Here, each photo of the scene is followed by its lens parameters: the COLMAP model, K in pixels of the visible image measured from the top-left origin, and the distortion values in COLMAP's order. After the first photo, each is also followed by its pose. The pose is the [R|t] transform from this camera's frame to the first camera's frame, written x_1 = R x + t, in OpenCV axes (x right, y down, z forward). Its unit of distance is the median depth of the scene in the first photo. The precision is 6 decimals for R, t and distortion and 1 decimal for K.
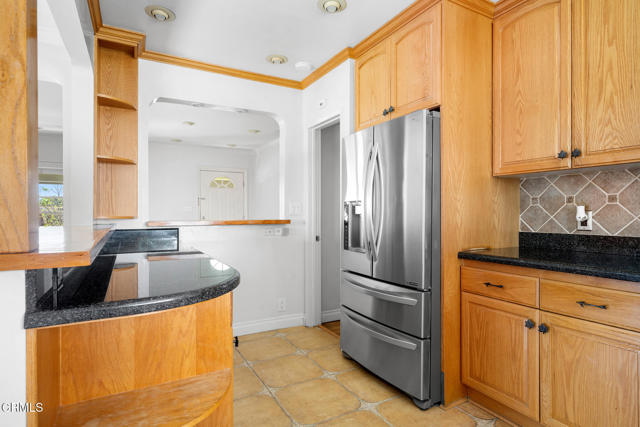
lens RADIAL K [[342.5, 0, 320.0], [0, 342.5, 213.5], [0, 0, 1]] dist [0.000441, 0.000403]
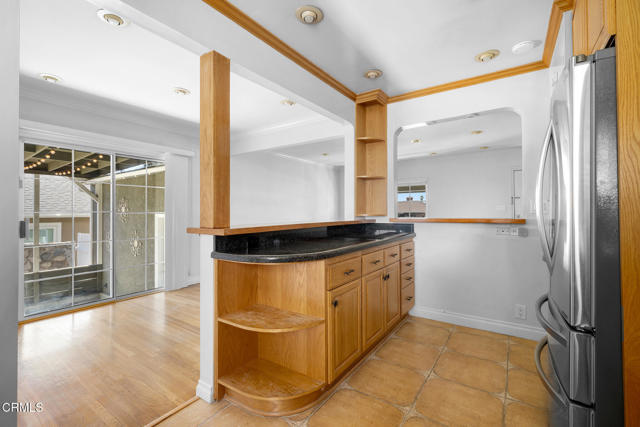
lens RADIAL K [[283.7, 0, 321.0], [0, 283.7, 209.6], [0, 0, 1]] dist [-0.000514, -0.000339]
pose [[0.447846, -0.010092, -0.894054, 0.413604], [0.002516, 0.999947, -0.010027, -0.001234], [0.894107, 0.002241, 0.447847, 0.226152]]
